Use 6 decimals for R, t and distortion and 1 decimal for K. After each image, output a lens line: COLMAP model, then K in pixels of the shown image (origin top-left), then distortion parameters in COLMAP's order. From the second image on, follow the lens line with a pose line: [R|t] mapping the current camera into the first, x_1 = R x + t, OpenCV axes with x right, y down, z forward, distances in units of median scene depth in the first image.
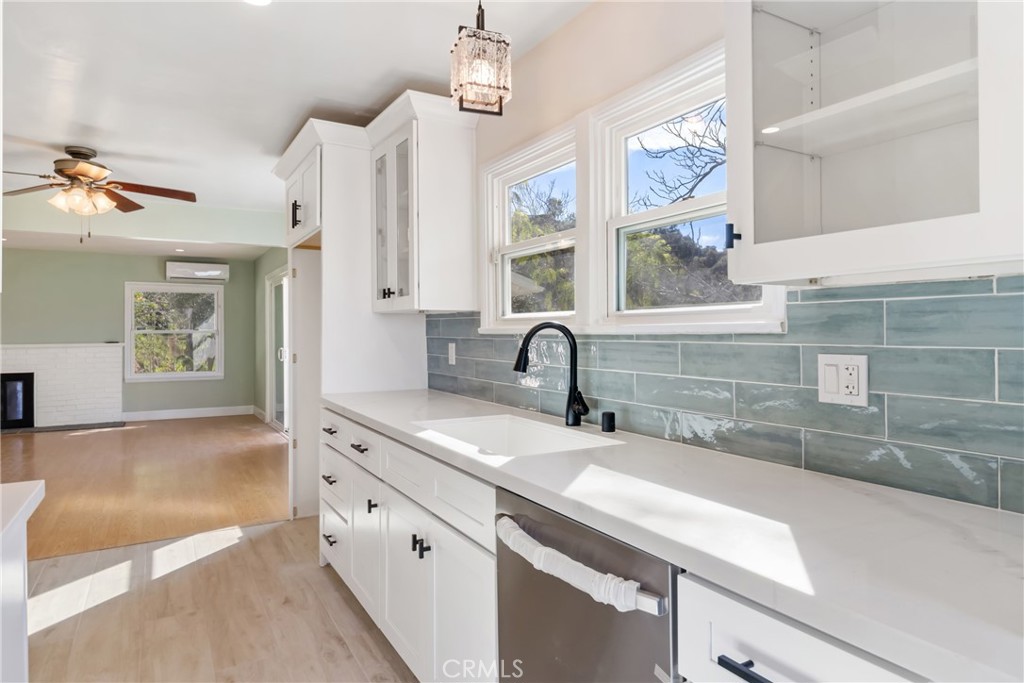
lens RADIAL K [[618.4, 0, 512.3], [0, 618.4, 335.2], [0, 0, 1]] dist [0.001551, 0.000417]
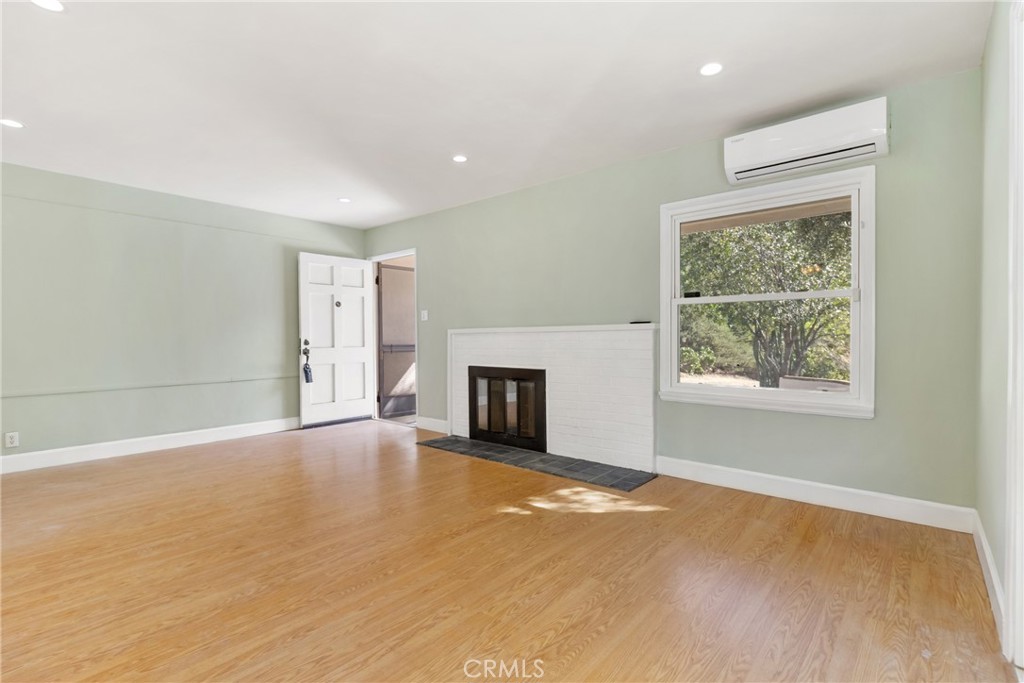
lens RADIAL K [[483.0, 0, 513.0], [0, 483.0, 340.0], [0, 0, 1]] dist [-0.000185, 0.001421]
pose [[0.332859, 0.003763, -0.942969, -0.358135], [0.005648, 0.999966, 0.005985, 0.030487], [0.942960, -0.007318, 0.332827, 0.944678]]
